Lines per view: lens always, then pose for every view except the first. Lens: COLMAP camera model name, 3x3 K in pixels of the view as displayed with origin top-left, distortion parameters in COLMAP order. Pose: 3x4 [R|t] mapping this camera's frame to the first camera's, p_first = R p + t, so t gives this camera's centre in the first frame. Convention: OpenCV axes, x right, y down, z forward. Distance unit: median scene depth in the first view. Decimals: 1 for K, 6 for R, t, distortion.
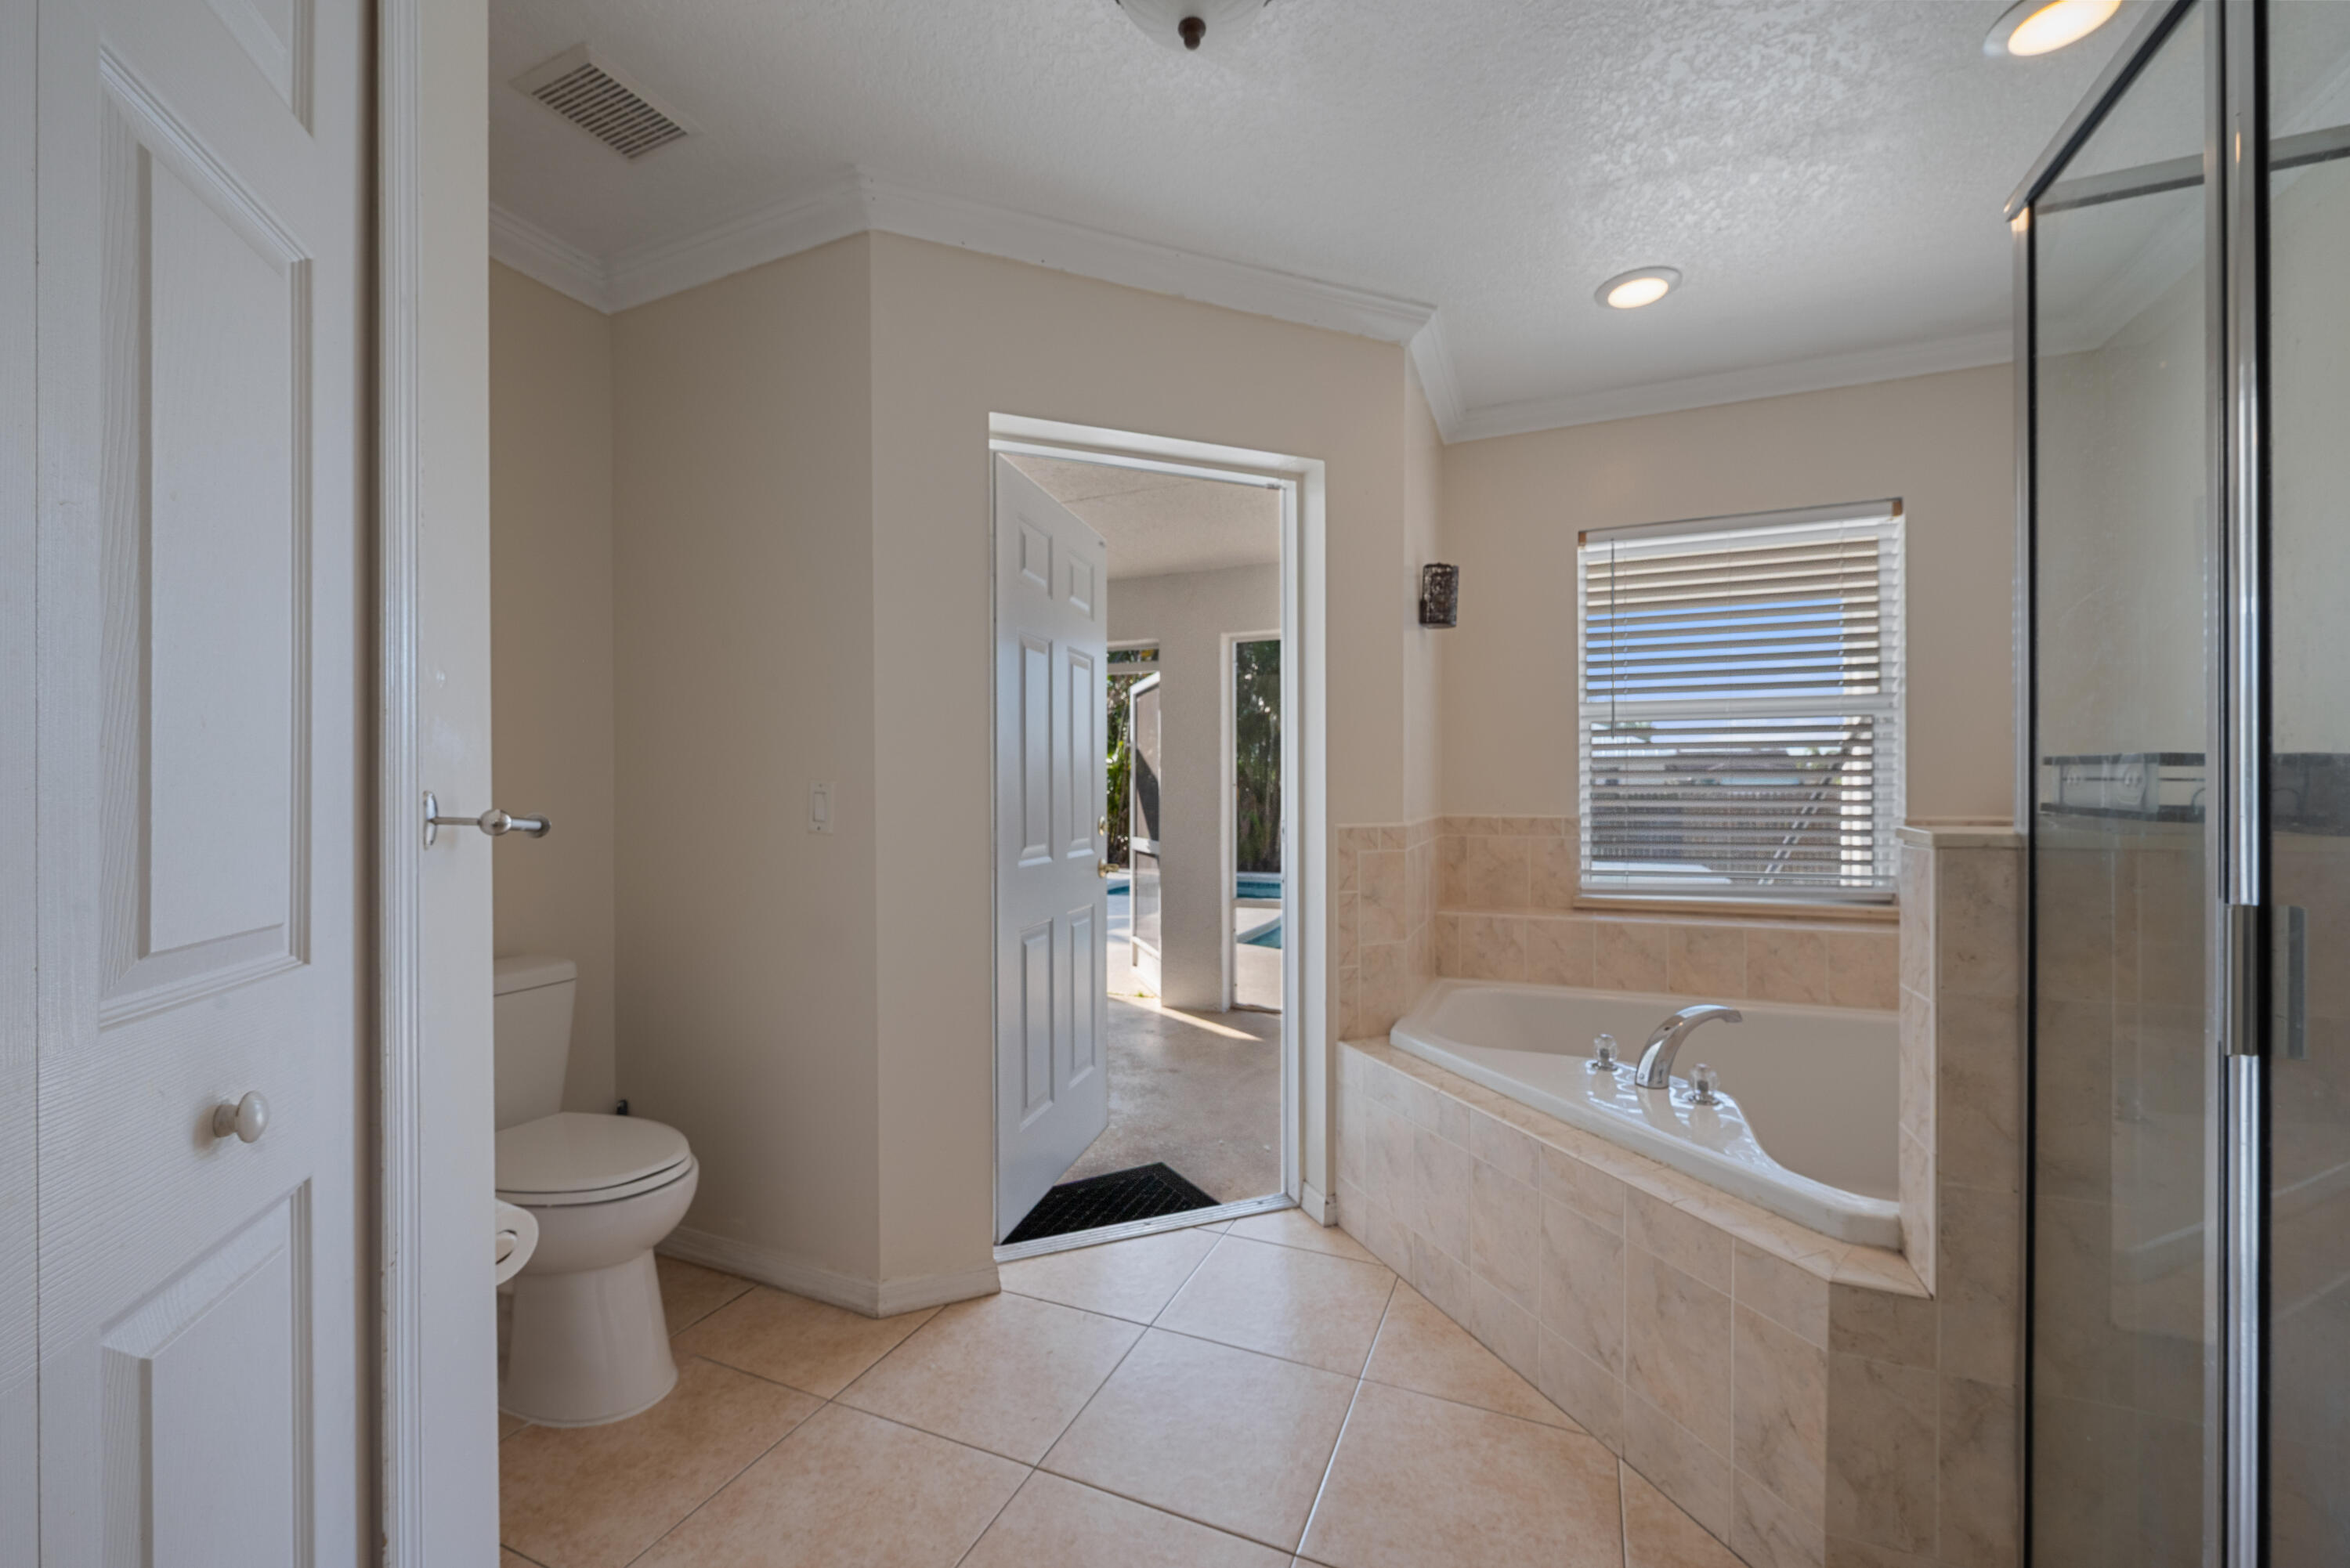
lens RADIAL K [[928.0, 0, 1177.7], [0, 928.0, 783.8], [0, 0, 1]] dist [-0.002072, -0.000020]
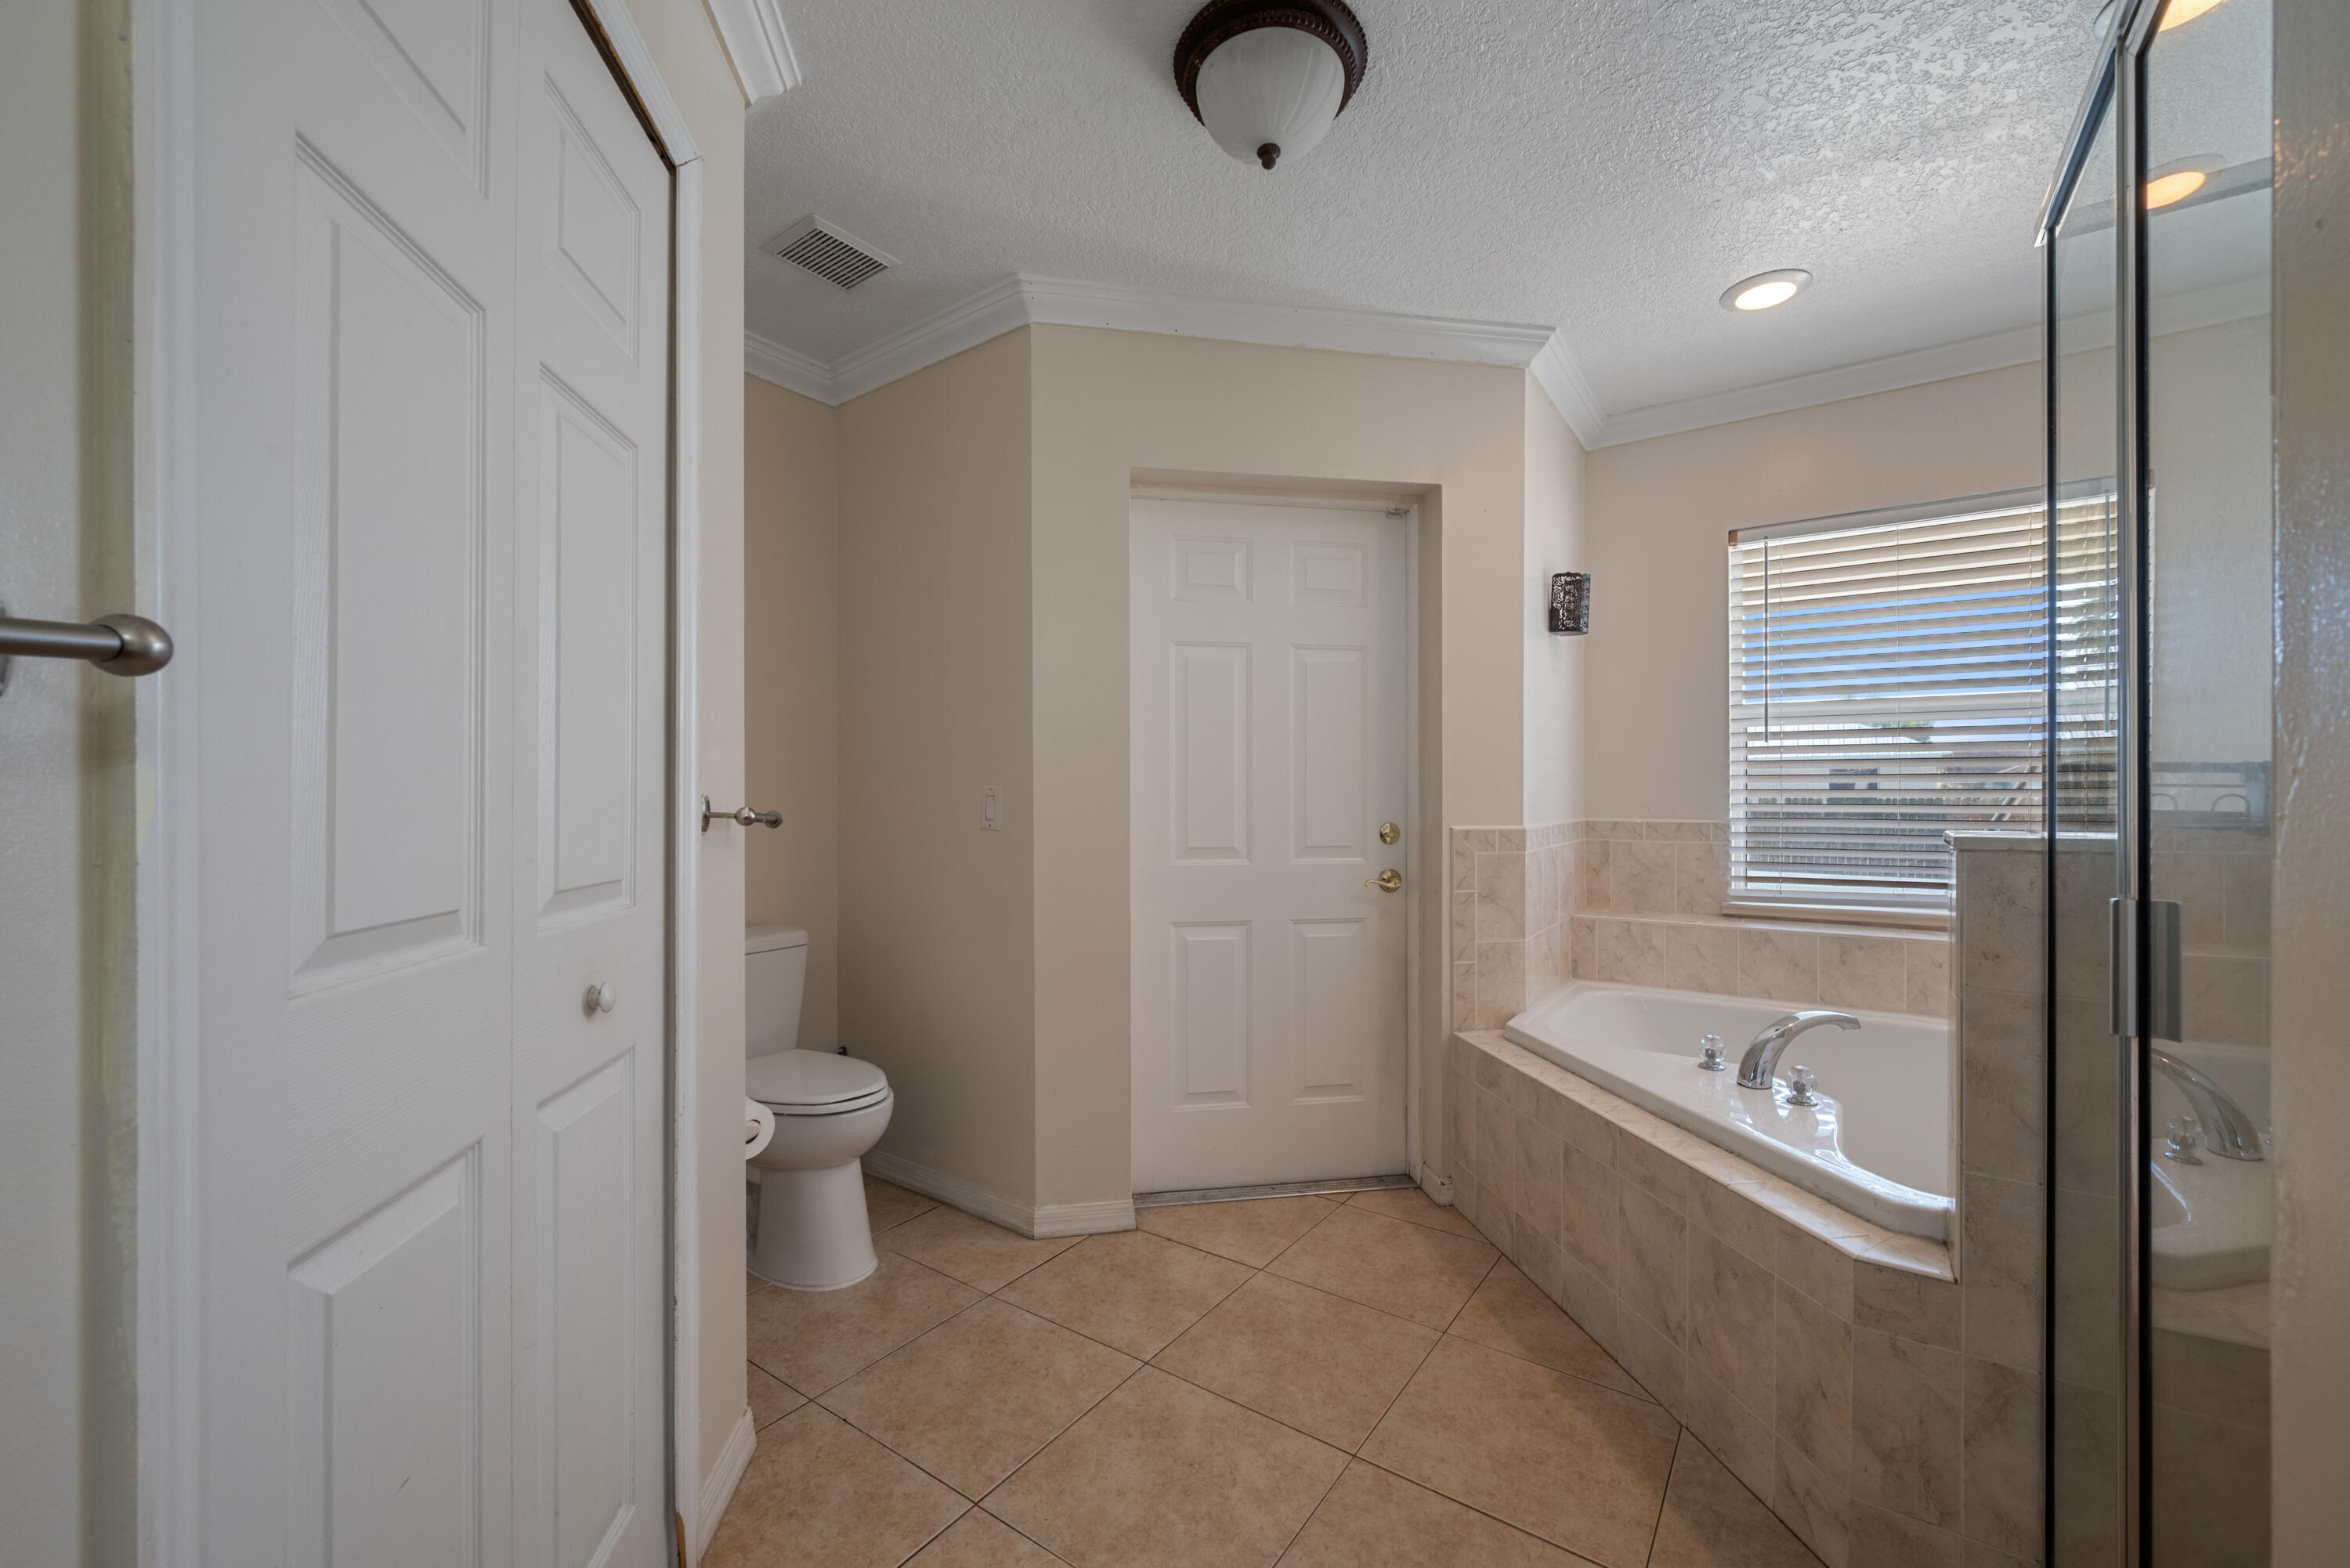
lens RADIAL K [[928.0, 0, 1175.8], [0, 928.0, 780.1], [0, 0, 1]] dist [-0.002072, -0.000020]
pose [[0.977617, -0.000688, -0.210394, 0.106964], [-0.000958, 0.999970, -0.007721, -0.000773], [0.210393, 0.007749, 0.977586, -0.128564]]
